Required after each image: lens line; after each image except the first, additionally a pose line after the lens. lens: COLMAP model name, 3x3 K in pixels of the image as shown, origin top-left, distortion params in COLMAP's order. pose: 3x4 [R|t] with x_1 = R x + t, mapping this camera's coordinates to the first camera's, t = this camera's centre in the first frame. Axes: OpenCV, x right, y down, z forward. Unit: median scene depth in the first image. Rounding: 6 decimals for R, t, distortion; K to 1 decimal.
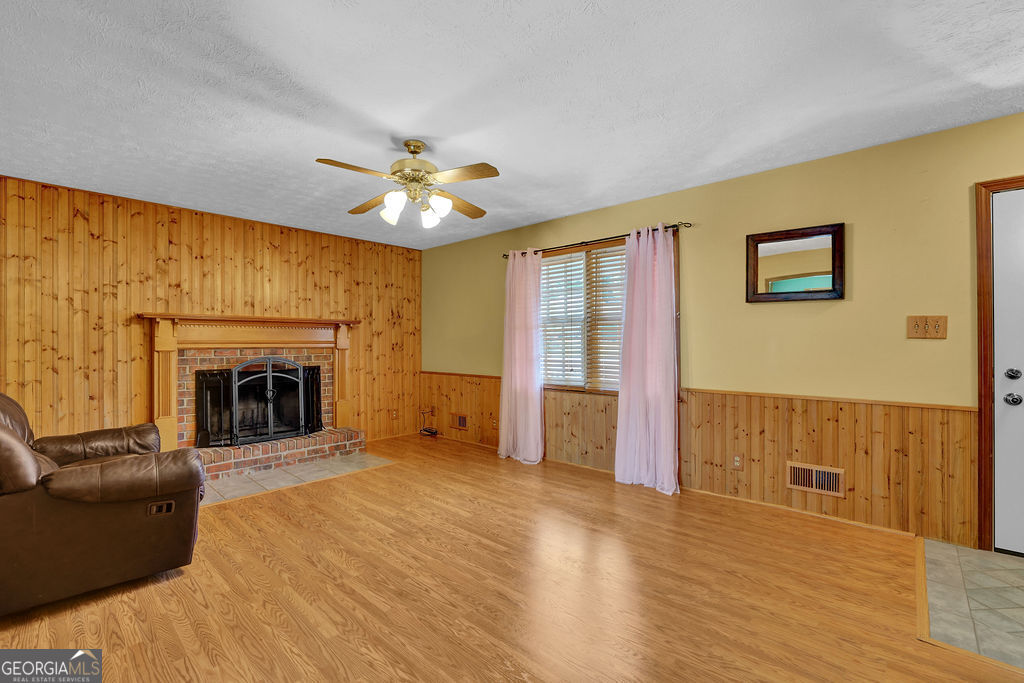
lens RADIAL K [[449.7, 0, 513.2], [0, 449.7, 340.6], [0, 0, 1]] dist [-0.039384, 0.013088]
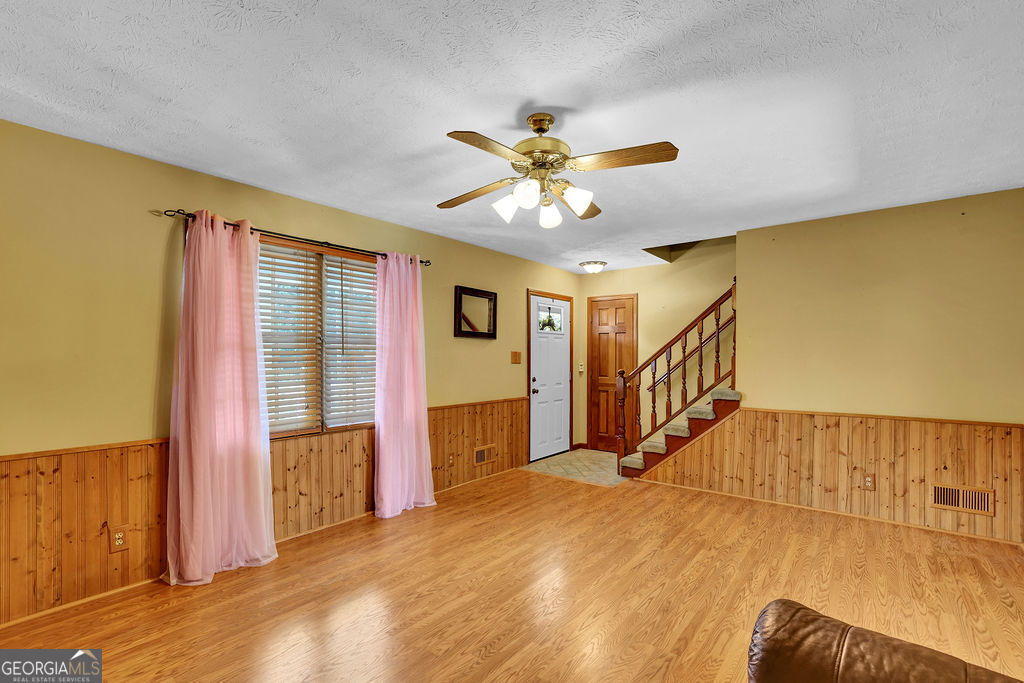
lens RADIAL K [[464.5, 0, 511.5], [0, 464.5, 348.3], [0, 0, 1]] dist [-0.039177, 0.013037]
pose [[-0.063145, 0.016206, 0.997873, -0.725182], [-0.005386, 0.999848, -0.016579, -0.023842], [-0.997990, -0.006422, -0.063048, 0.779011]]
